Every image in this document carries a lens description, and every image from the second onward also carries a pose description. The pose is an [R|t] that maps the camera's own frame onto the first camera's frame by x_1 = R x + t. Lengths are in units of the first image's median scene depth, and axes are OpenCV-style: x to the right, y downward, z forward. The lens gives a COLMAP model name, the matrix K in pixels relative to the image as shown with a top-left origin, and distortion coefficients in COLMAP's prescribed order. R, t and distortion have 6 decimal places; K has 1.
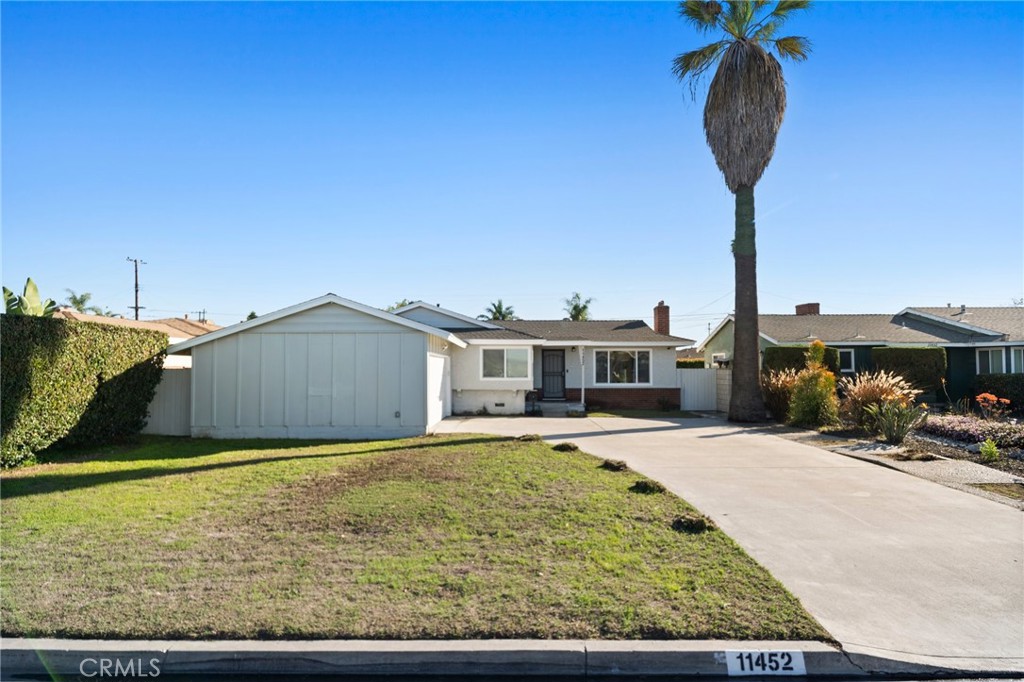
lens RADIAL K [[528.7, 0, 504.2], [0, 528.7, 341.7], [0, 0, 1]] dist [0.002757, -0.002097]
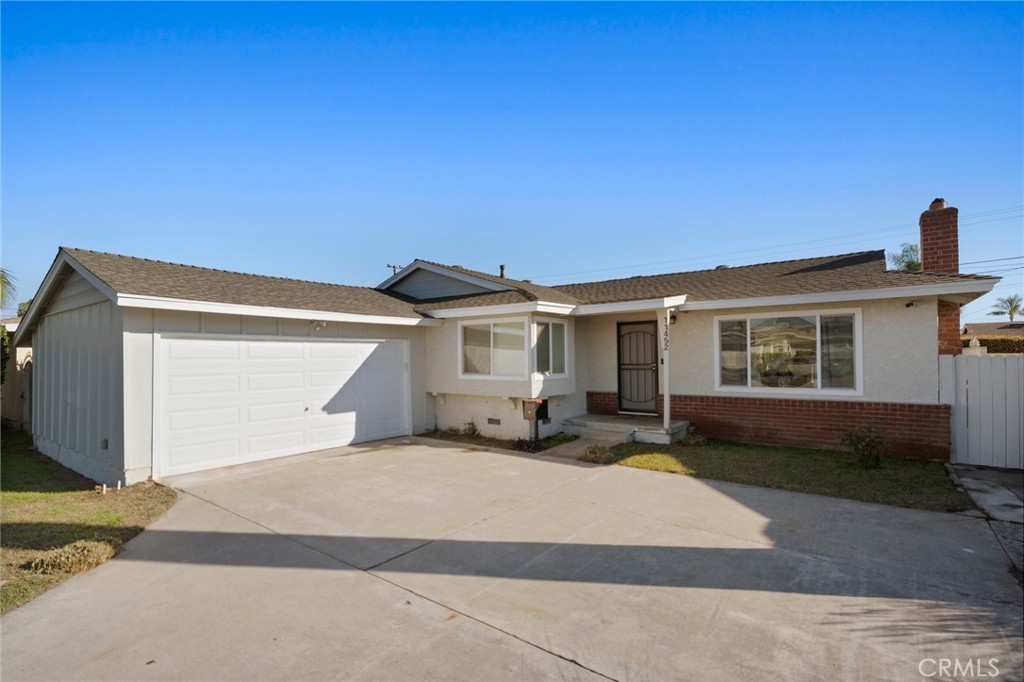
lens RADIAL K [[483.9, 0, 507.2], [0, 483.9, 346.9], [0, 0, 1]] dist [0.004591, -0.000070]
pose [[0.802456, -0.019804, -0.596382, 0.350224], [0.040671, 0.998940, 0.021553, 0.030342], [0.595323, -0.041551, 0.802411, 0.647541]]
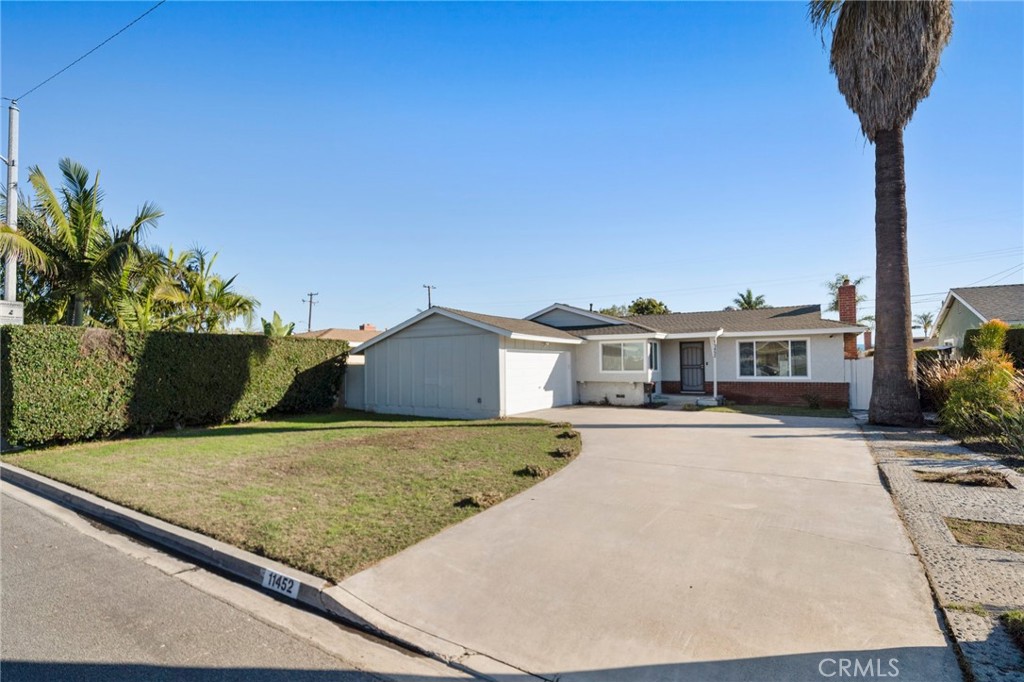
lens RADIAL K [[483.9, 0, 501.0], [0, 483.9, 345.1], [0, 0, 1]] dist [0.004591, -0.000070]
pose [[0.843227, -0.028750, -0.536788, 0.344932], [0.036884, 0.999310, 0.004419, 0.004468], [0.536290, -0.023526, 0.843706, 0.059147]]
